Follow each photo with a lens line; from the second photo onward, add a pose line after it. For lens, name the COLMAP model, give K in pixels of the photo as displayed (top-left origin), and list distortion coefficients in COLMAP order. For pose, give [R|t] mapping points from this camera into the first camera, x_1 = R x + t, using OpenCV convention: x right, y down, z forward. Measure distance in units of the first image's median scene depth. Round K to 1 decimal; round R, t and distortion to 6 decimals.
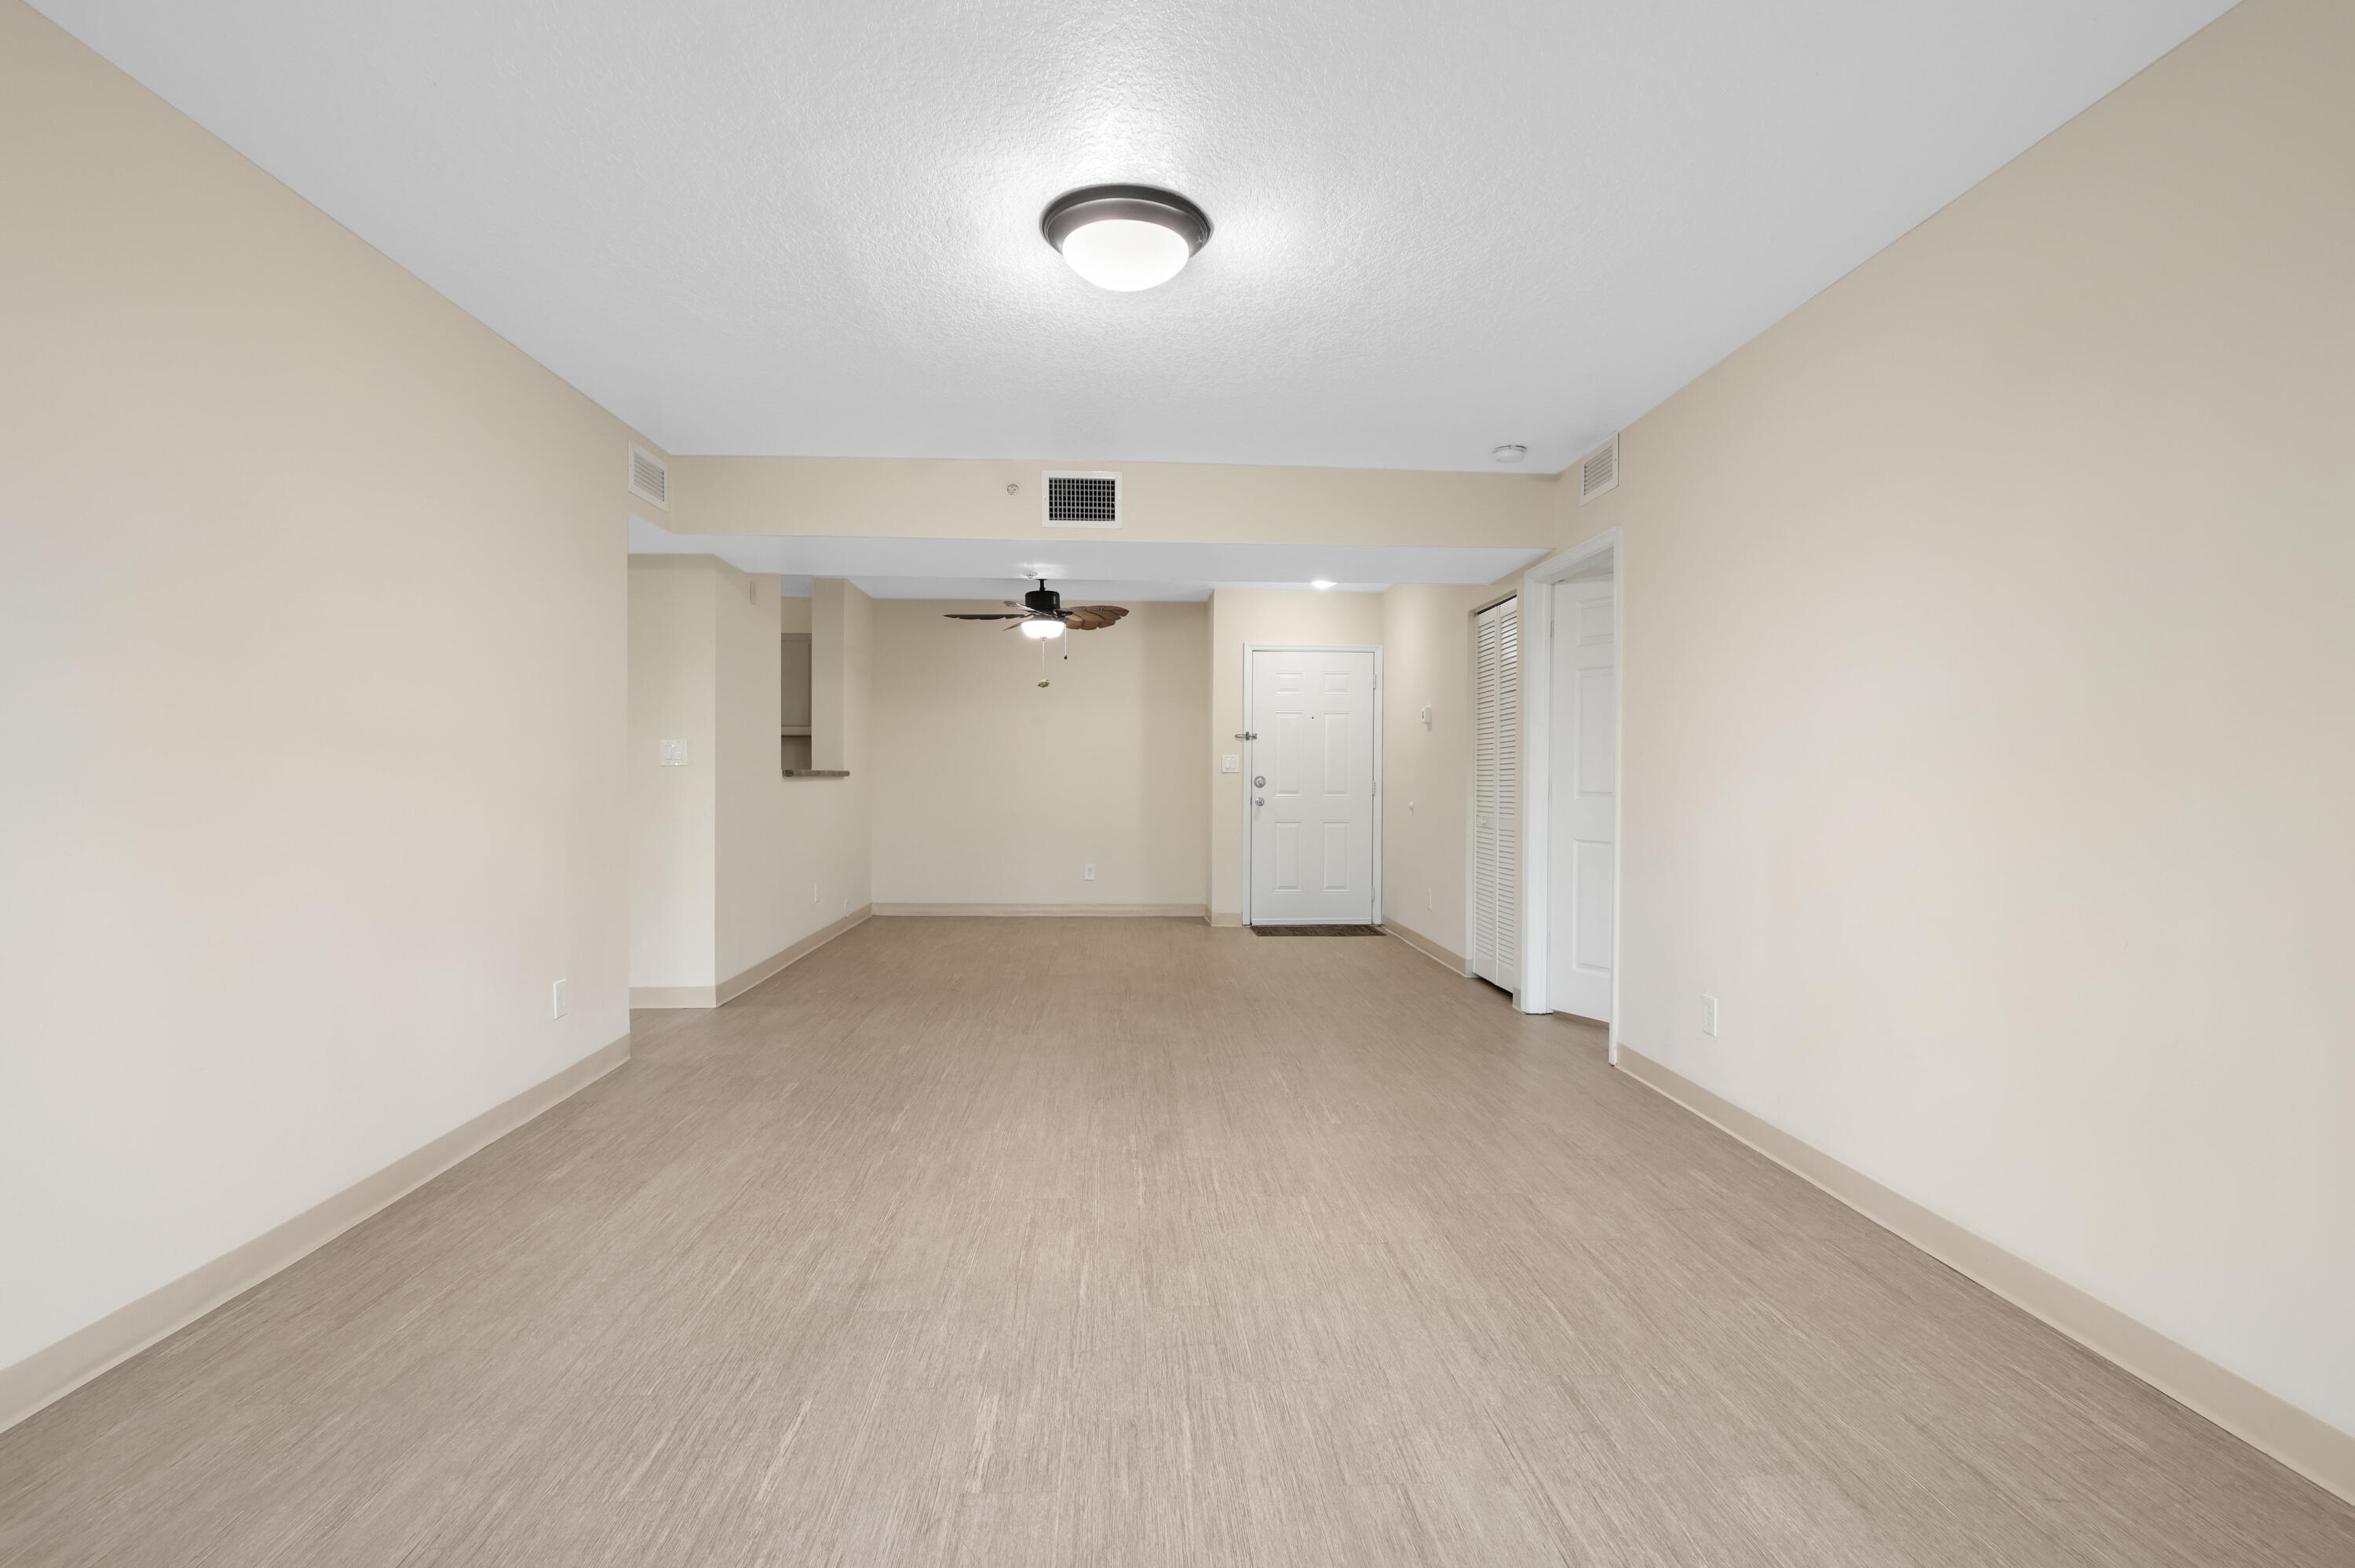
lens RADIAL K [[1104.0, 0, 1176.6], [0, 1104.0, 769.9], [0, 0, 1]] dist [-0.002368, 0.002290]
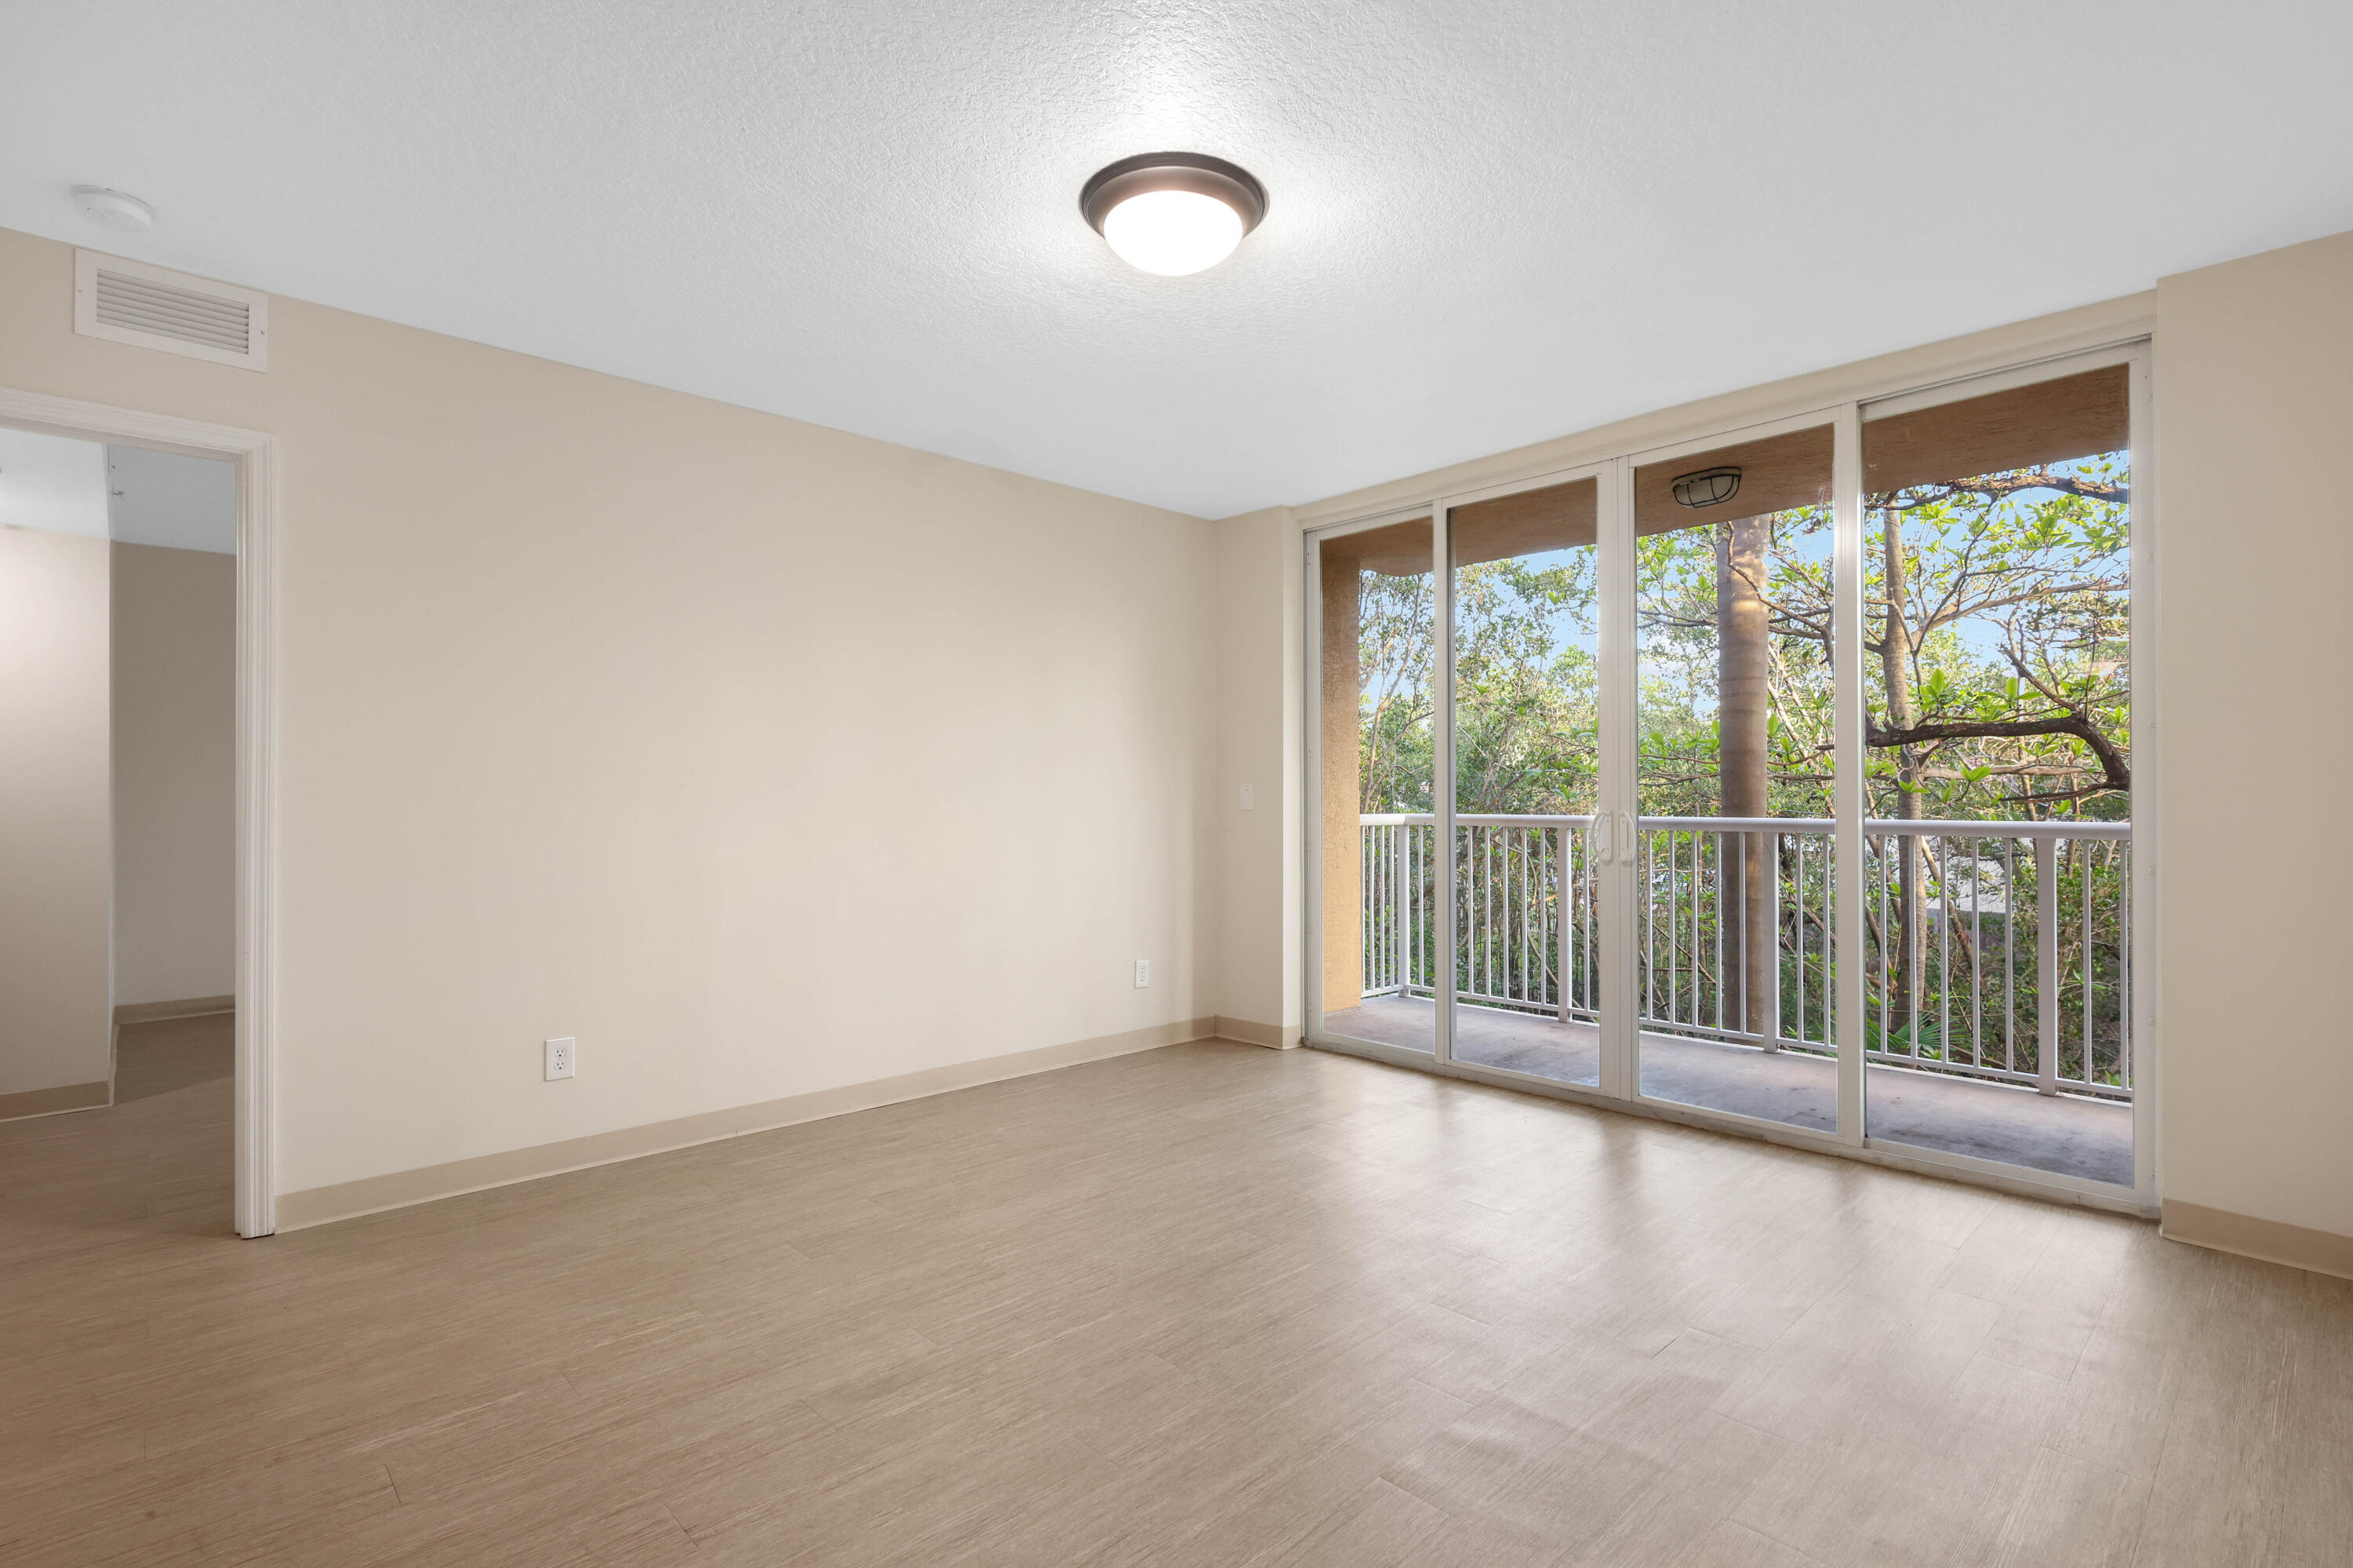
lens RADIAL K [[1103.2, 0, 1171.3], [0, 1103.2, 792.3], [0, 0, 1]] dist [-0.002368, 0.002290]
pose [[-0.645043, 0.000644, 0.764146, -0.327915], [-0.003876, 0.999984, -0.004115, -0.000543], [-0.764136, -0.005616, -0.645030, 0.703400]]
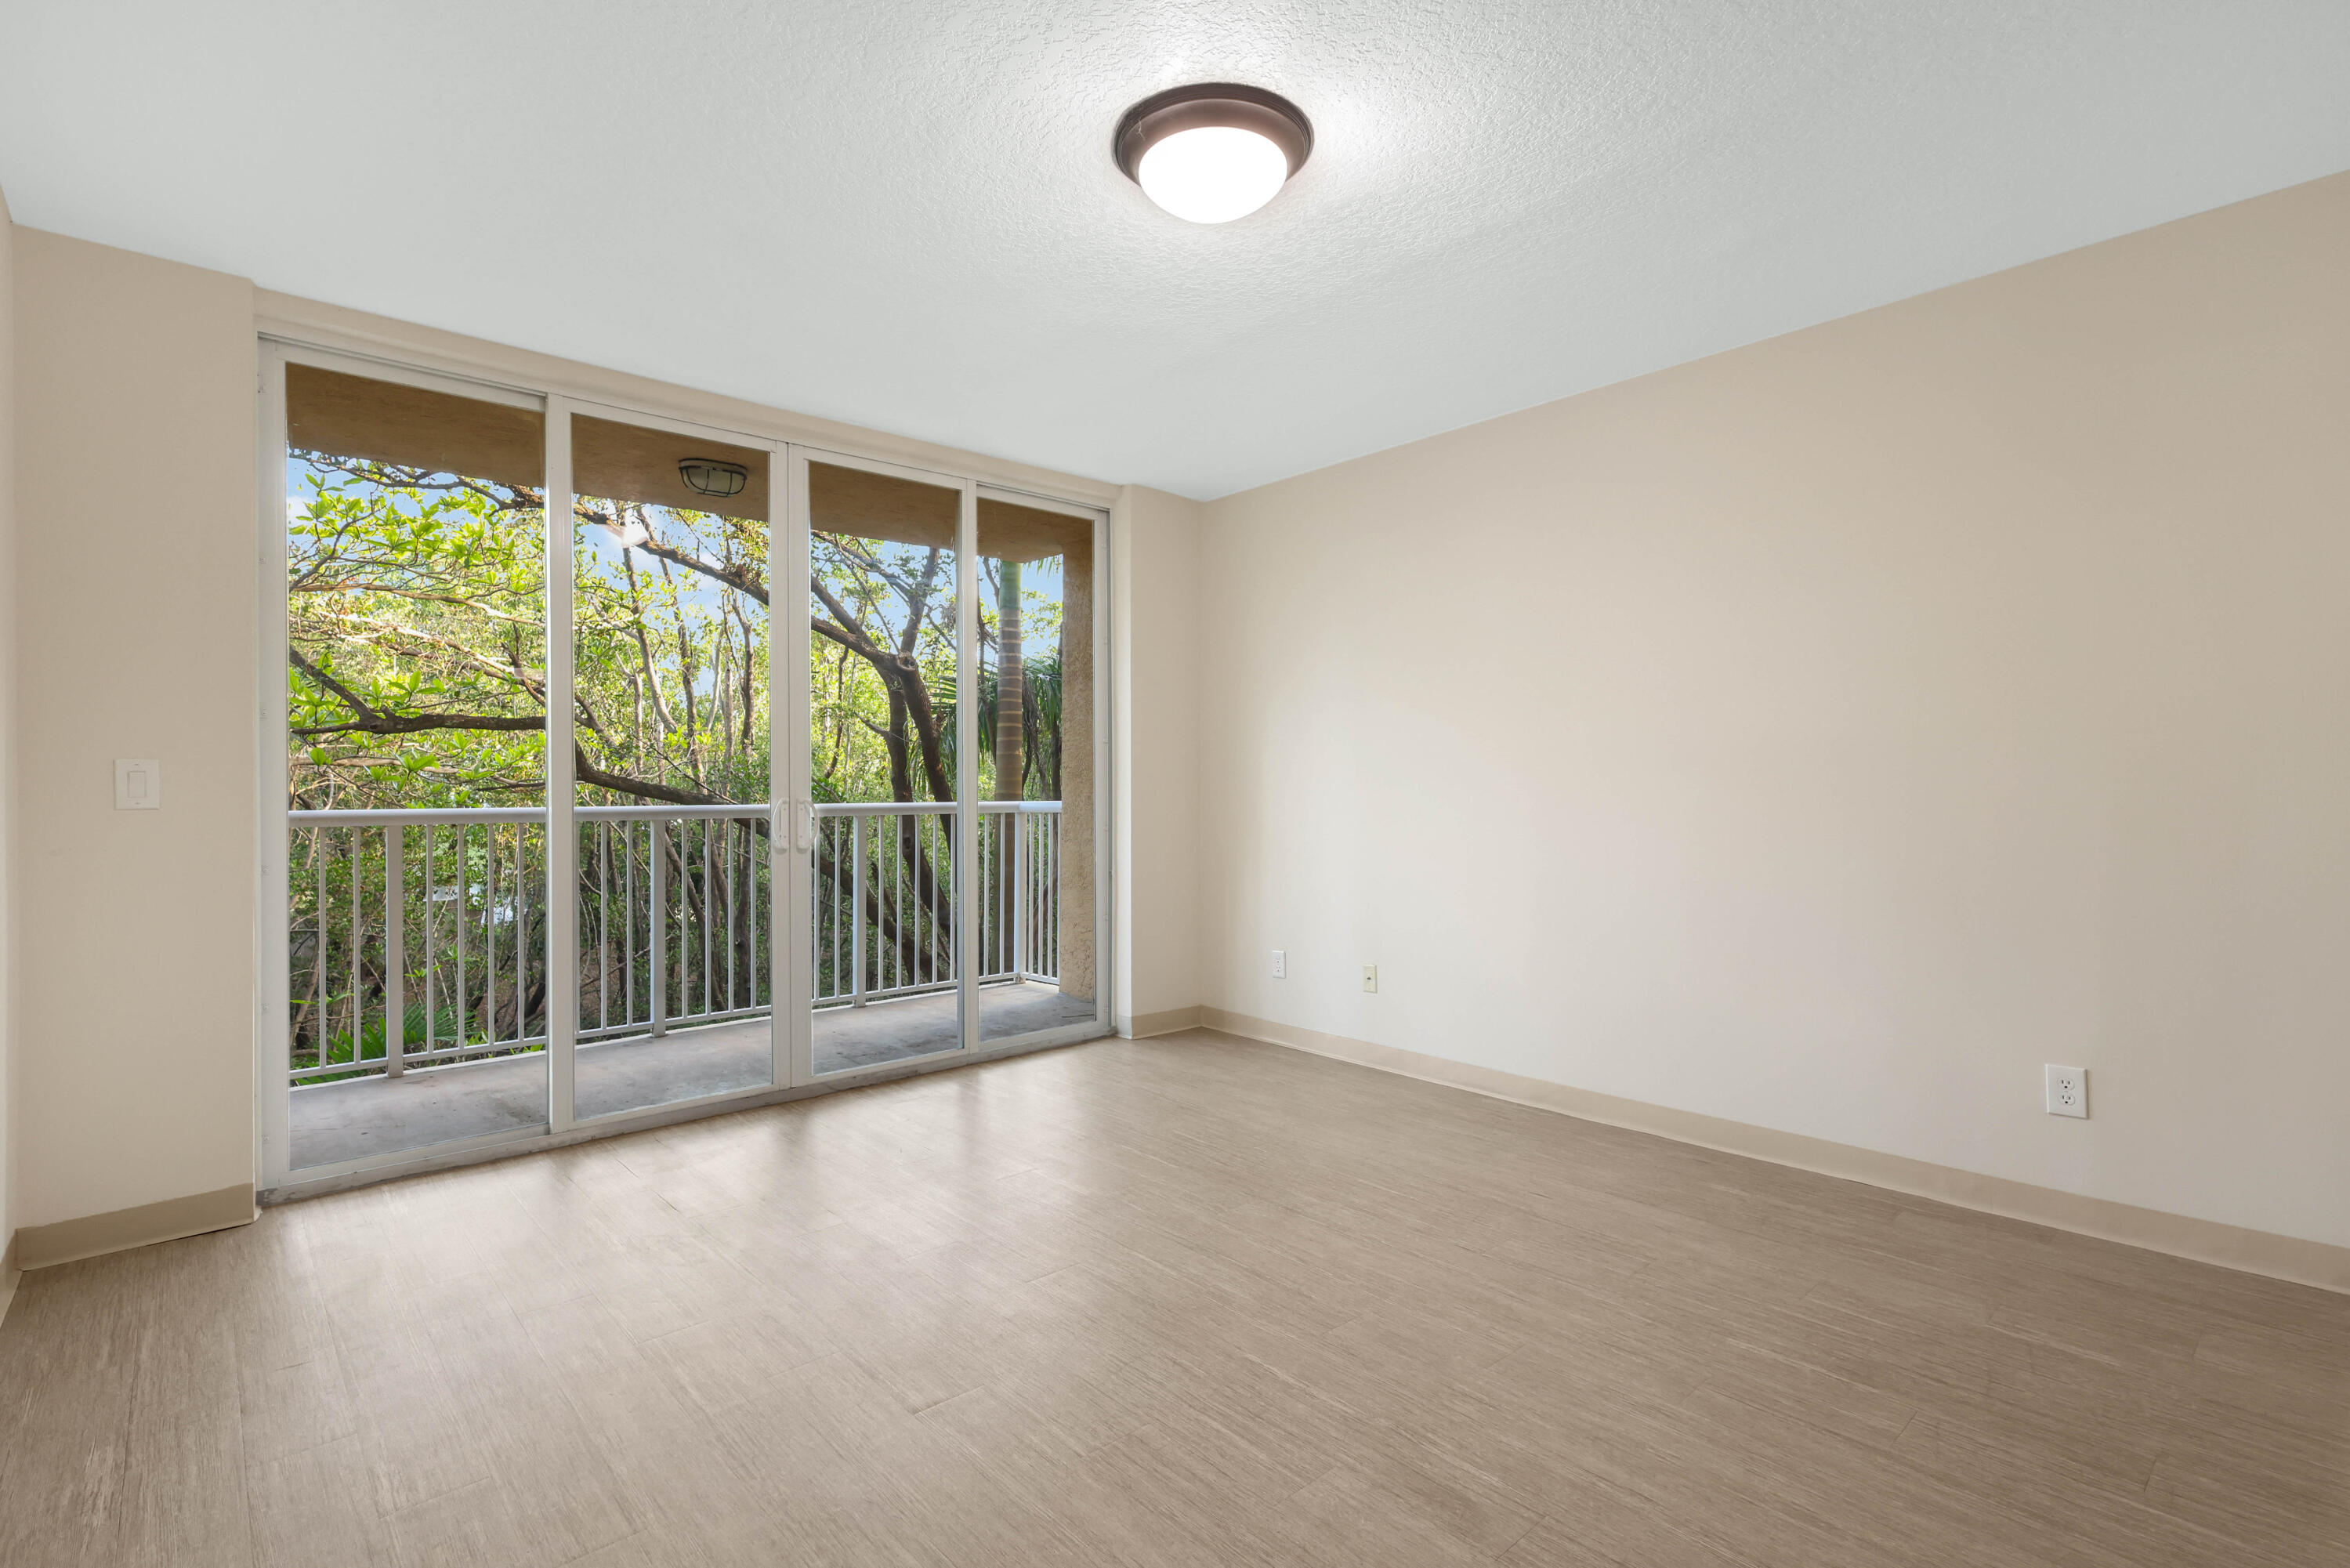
lens RADIAL K [[1101.8, 0, 1176.4], [0, 1101.8, 779.5], [0, 0, 1]] dist [-0.002368, 0.002290]
pose [[-0.778644, -0.006175, -0.627436, 0.224488], [0.001352, 0.999933, -0.011519, 0.003495], [0.627465, -0.009817, -0.778583, 0.727744]]
